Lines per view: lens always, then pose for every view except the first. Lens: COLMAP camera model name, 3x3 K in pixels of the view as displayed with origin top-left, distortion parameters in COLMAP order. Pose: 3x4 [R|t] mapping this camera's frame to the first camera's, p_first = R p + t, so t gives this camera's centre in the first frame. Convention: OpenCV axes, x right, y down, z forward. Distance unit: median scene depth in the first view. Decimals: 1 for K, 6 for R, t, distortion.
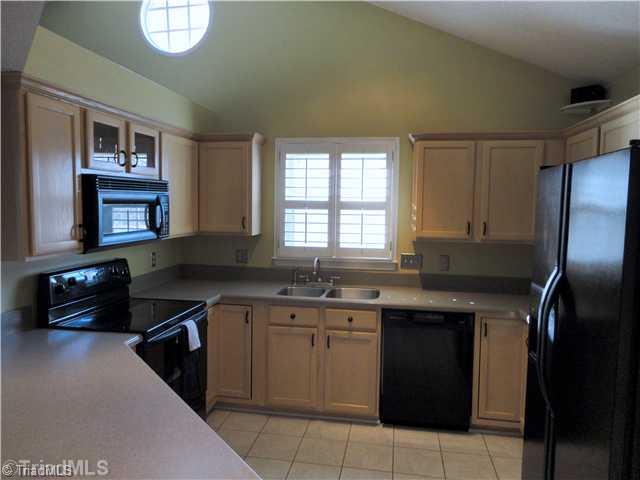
lens RADIAL K [[470.2, 0, 319.5], [0, 470.2, 236.8], [0, 0, 1]] dist [0.018169, -0.000122]
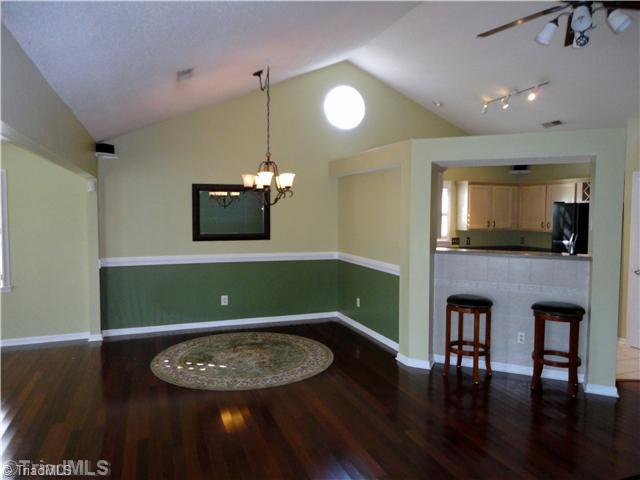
lens RADIAL K [[470.2, 0, 319.5], [0, 470.2, 236.8], [0, 0, 1]] dist [0.018169, -0.000122]
pose [[0.867027, -0.037222, 0.496868, -1.360291], [0.043862, 0.999036, -0.001697, 0.010794], [-0.496326, 0.023265, 0.867824, -0.502818]]
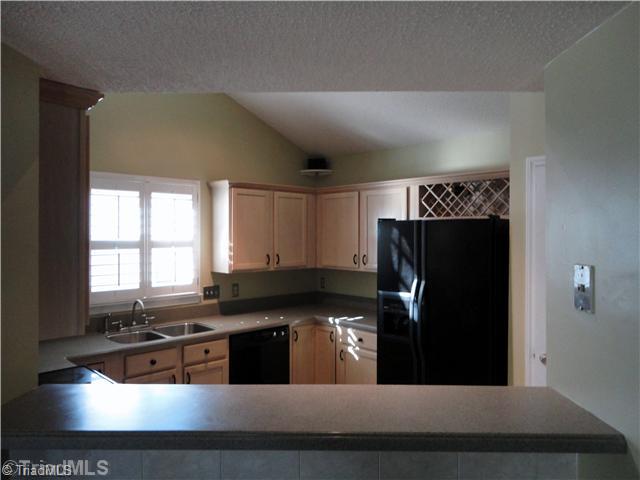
lens RADIAL K [[470.2, 0, 319.5], [0, 470.2, 236.8], [0, 0, 1]] dist [0.018169, -0.000122]
pose [[0.584996, -0.016697, 0.810864, -0.557802], [0.071935, 0.996916, -0.031369, -0.026018], [-0.807840, 0.076681, 0.584393, 0.134412]]
